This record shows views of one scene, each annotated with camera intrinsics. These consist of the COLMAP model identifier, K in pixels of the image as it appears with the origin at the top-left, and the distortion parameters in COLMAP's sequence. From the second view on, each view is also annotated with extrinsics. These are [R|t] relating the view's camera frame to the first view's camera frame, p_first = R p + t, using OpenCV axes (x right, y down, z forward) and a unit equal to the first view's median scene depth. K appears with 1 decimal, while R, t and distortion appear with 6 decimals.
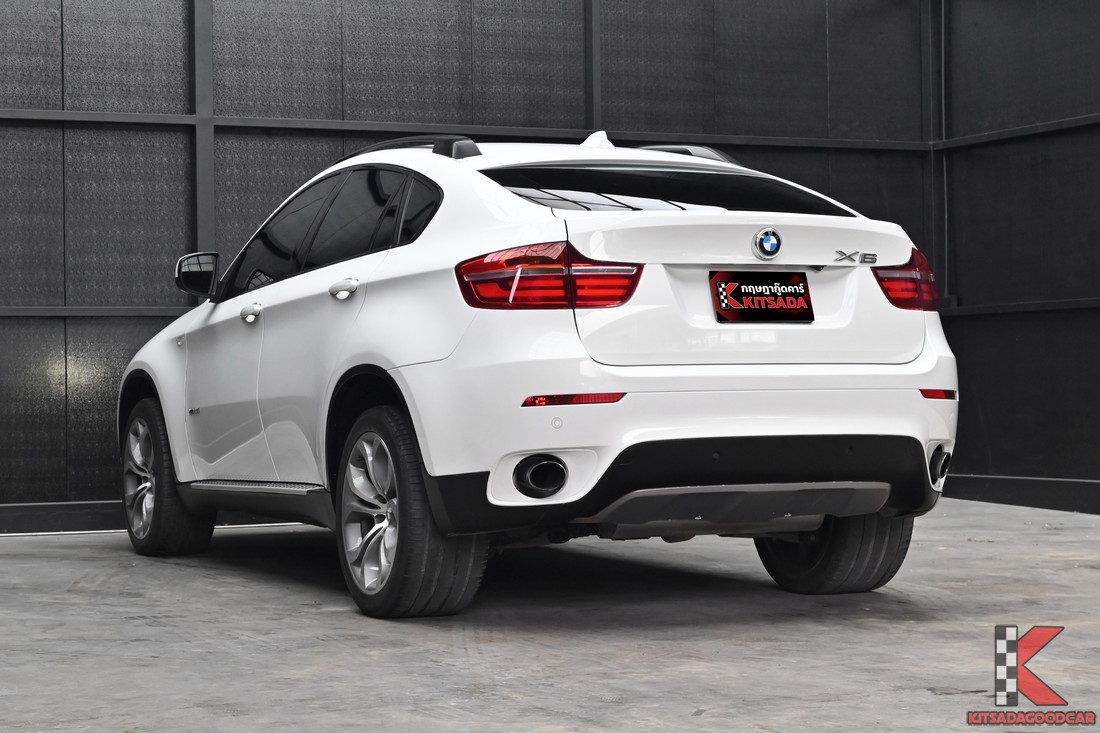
lens RADIAL K [[2291.5, 0, 550.0], [0, 2291.5, 366.5], [0, 0, 1]] dist [-0.020955, 0.124021]
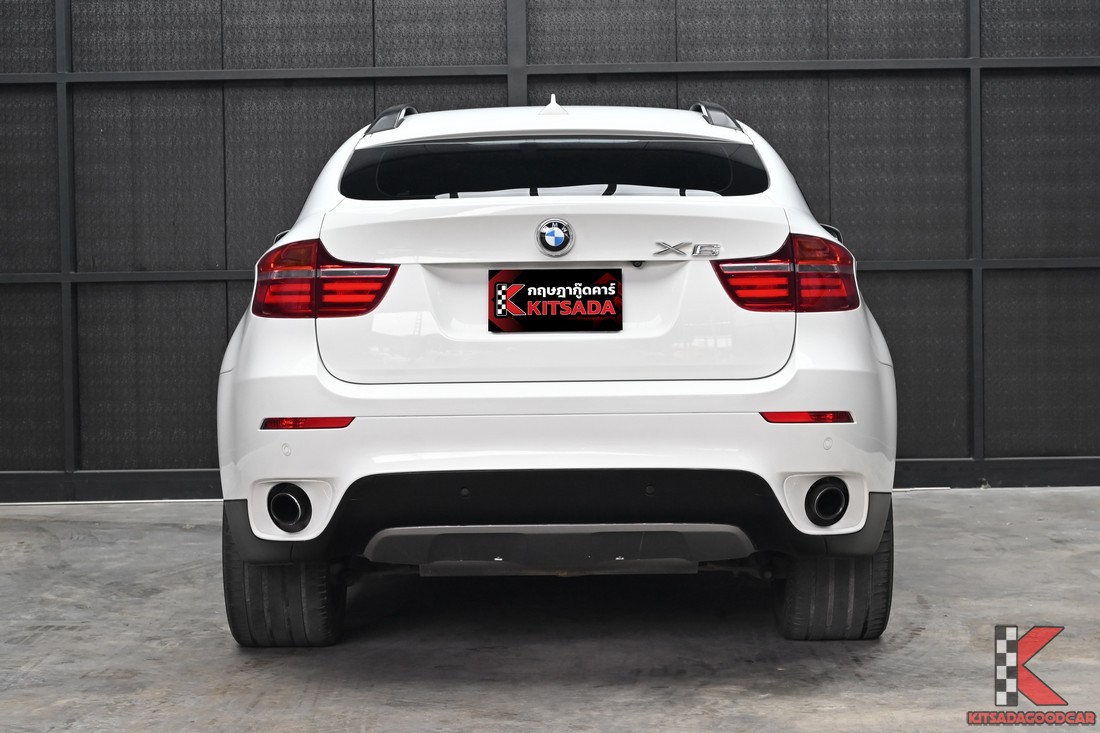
lens RADIAL K [[2291.5, 0, 550.0], [0, 2291.5, 366.5], [0, 0, 1]] dist [-0.020955, 0.124021]
pose [[0.910112, 0.011991, -0.414188, 0.434675], [0.005626, 0.999131, 0.041287, -0.040588], [0.414324, -0.039906, 0.909254, 0.235580]]
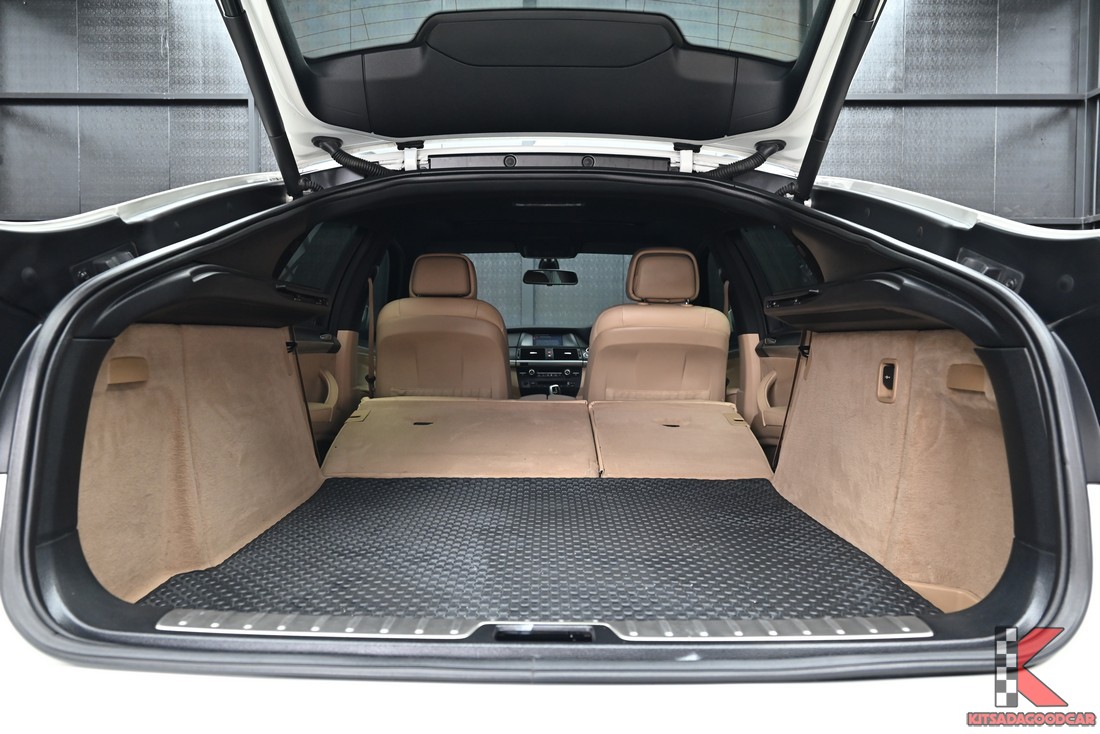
lens RADIAL K [[725.0, 0, 550.0], [0, 725.0, 367.0], [0, 0, 1]] dist [0.004200, -0.000063]
pose [[0.910771, 0.028274, -0.411942, 0.117717], [-0.013645, 0.999169, 0.038412, -0.043780], [0.412686, -0.029363, 0.910400, 0.940028]]
